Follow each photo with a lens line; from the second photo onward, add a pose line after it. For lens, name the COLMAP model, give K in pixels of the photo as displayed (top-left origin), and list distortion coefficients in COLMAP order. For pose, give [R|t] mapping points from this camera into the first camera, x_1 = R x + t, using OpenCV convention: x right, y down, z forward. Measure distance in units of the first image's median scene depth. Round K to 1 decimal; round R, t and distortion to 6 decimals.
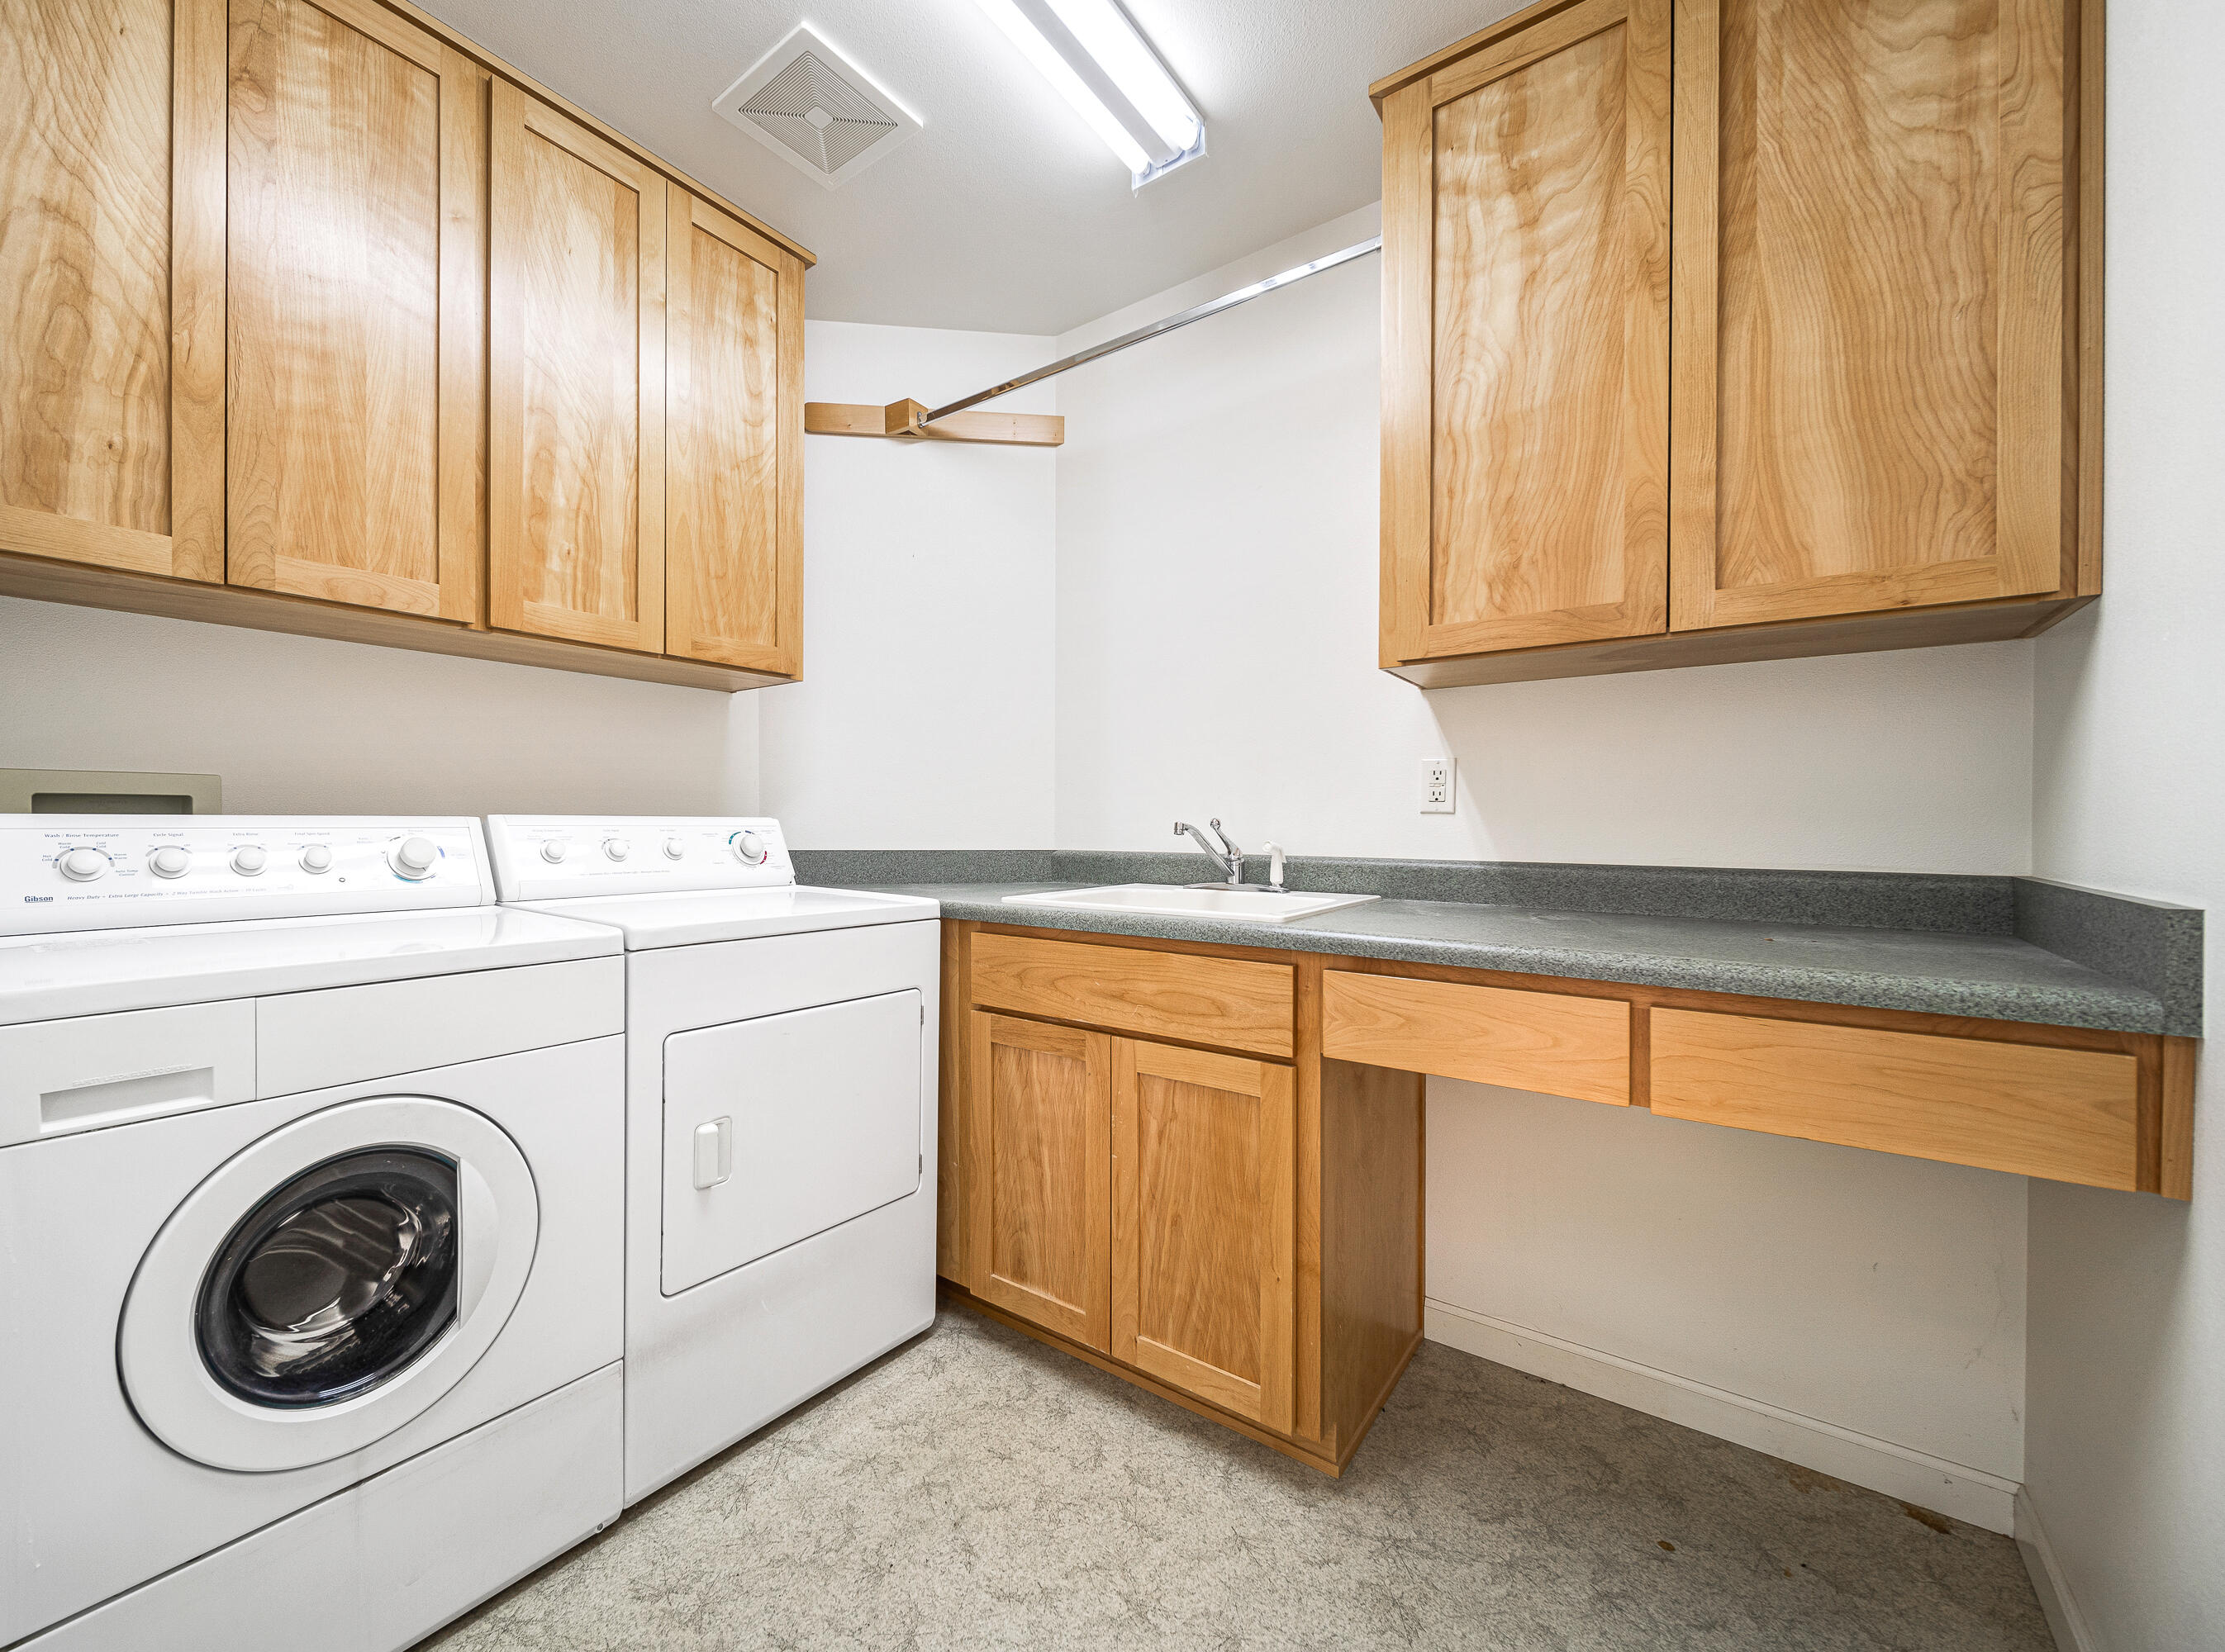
lens RADIAL K [[998.2, 0, 1112.6], [0, 998.2, 818.0], [0, 0, 1]] dist [-0.000449, 0.000000]
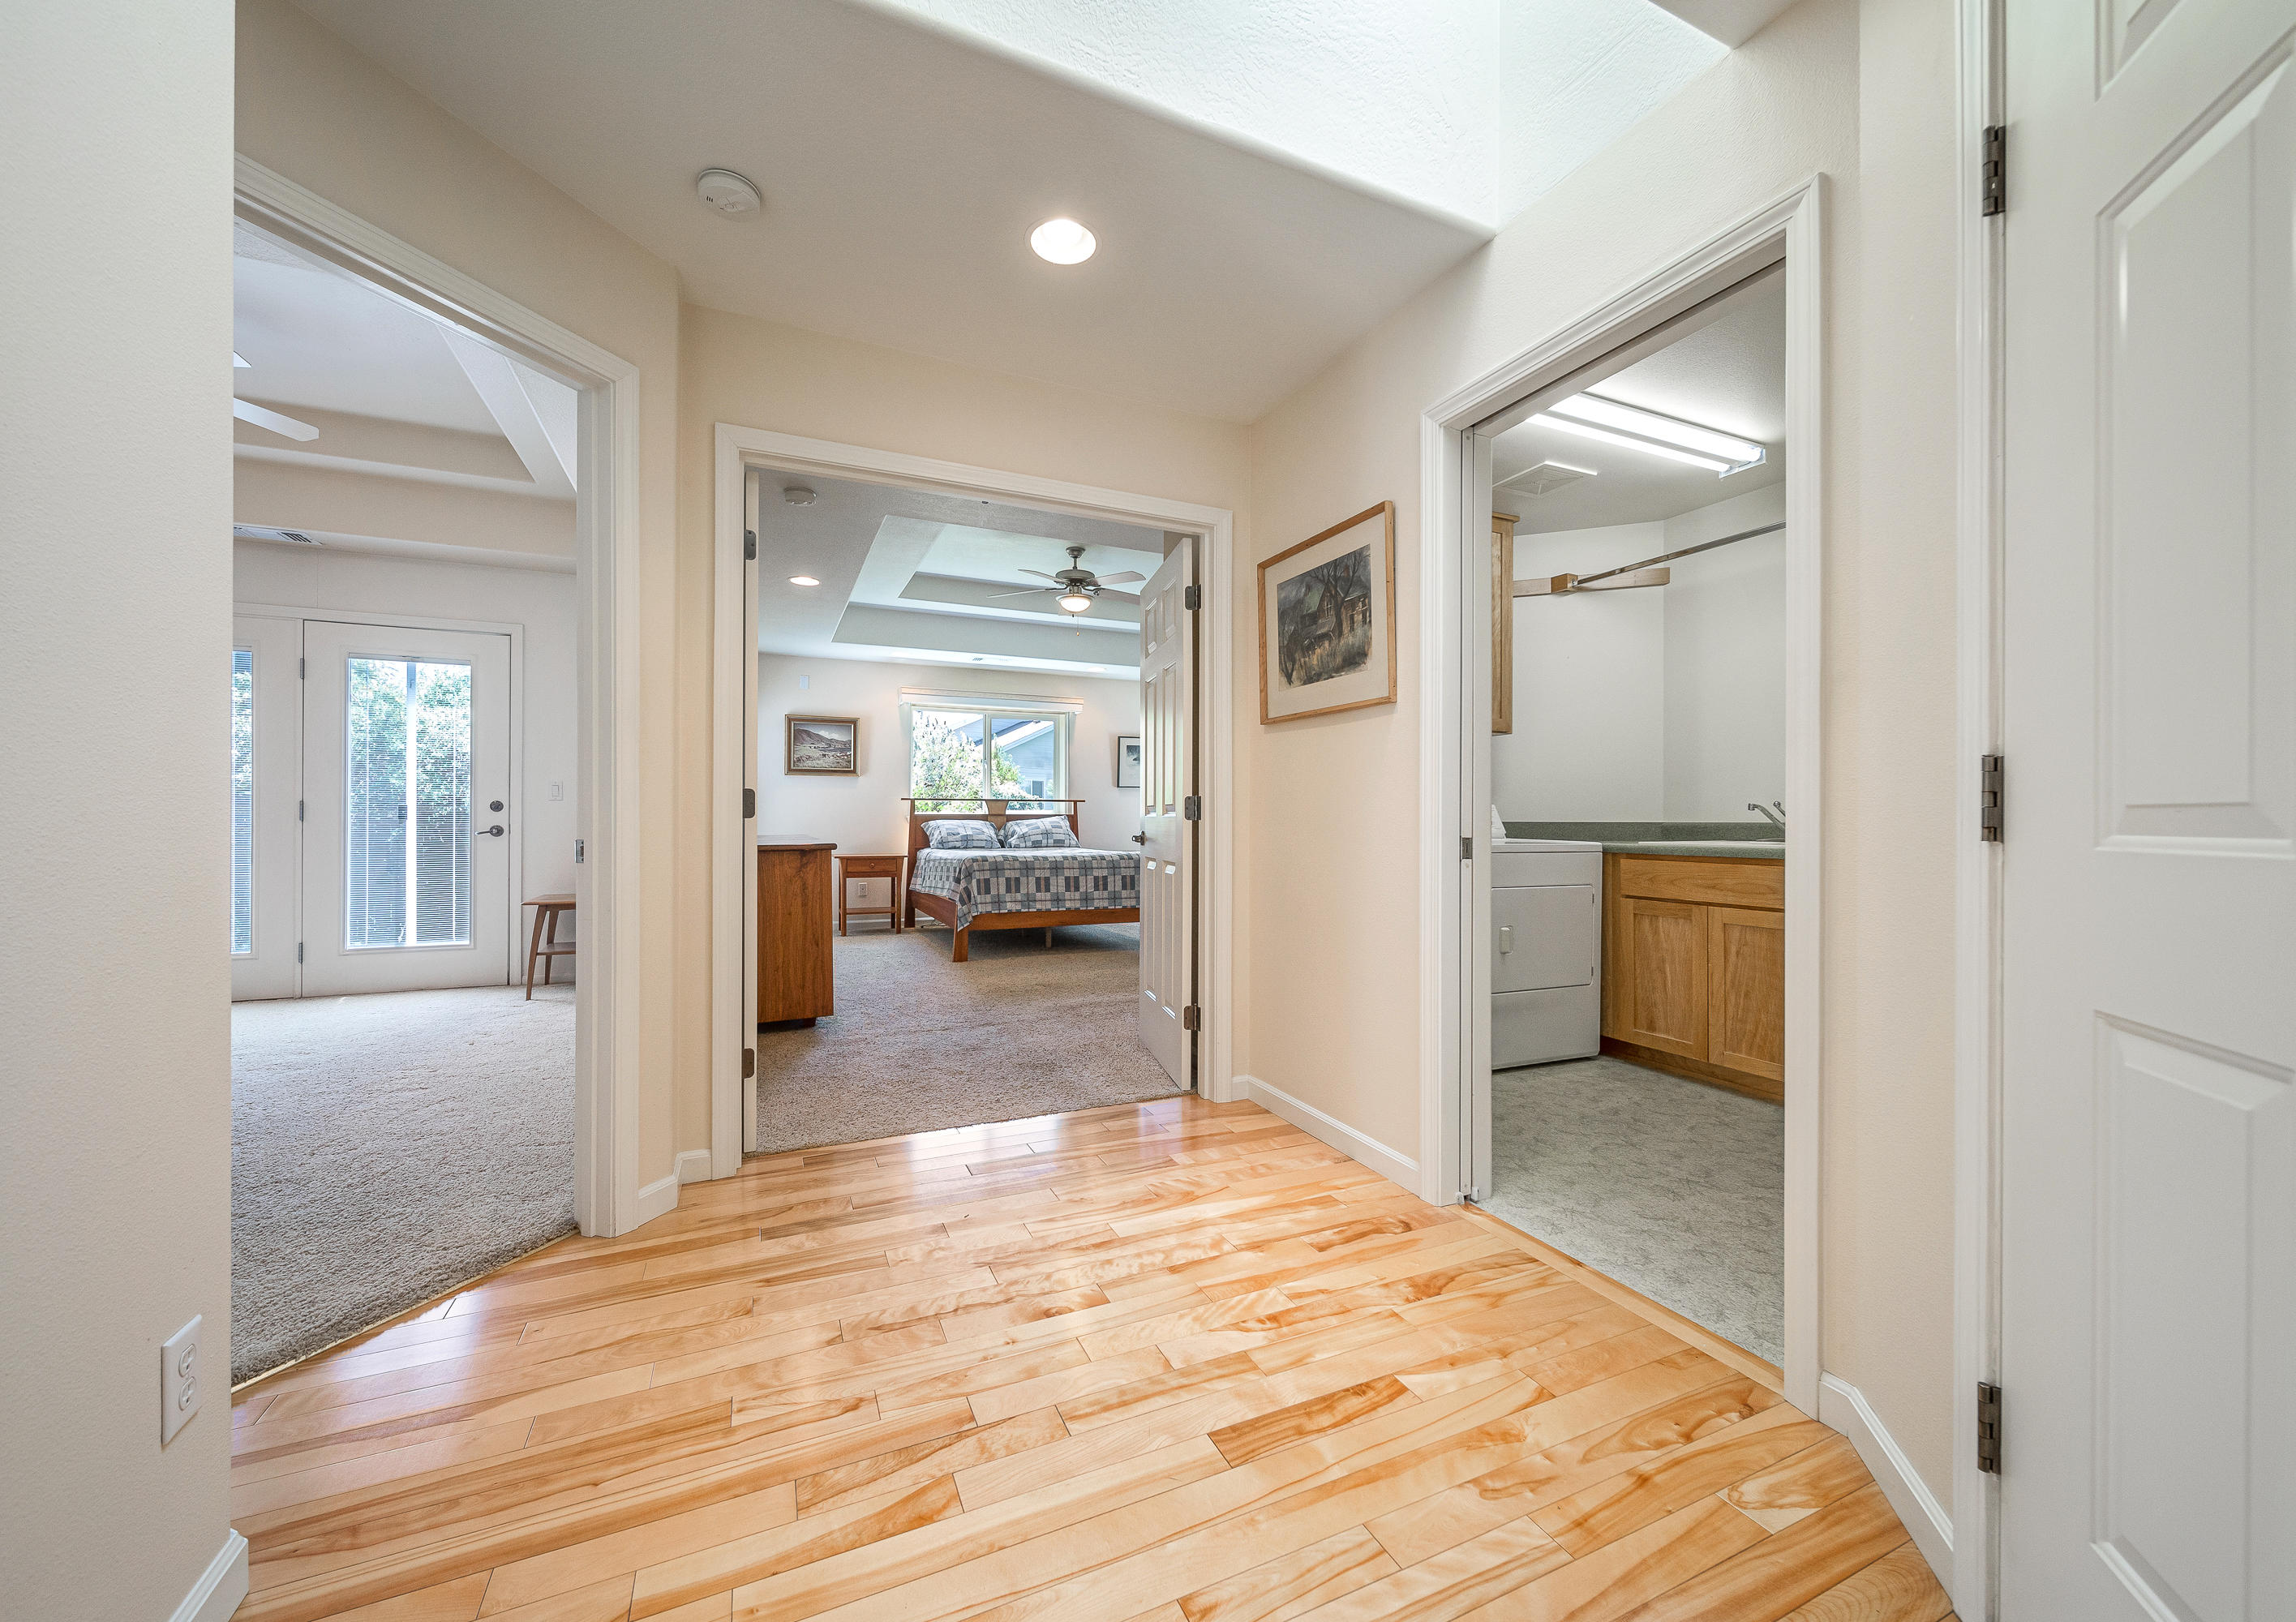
lens RADIAL K [[836.7, 0, 1125.4], [0, 836.7, 810.0], [0, 0, 1]] dist [0.001904, 0.000042]
pose [[0.827473, -0.003710, -0.561493, -0.022279], [-0.003959, 0.999915, -0.012441, 0.044323], [0.561491, 0.012518, 0.827388, -0.992400]]
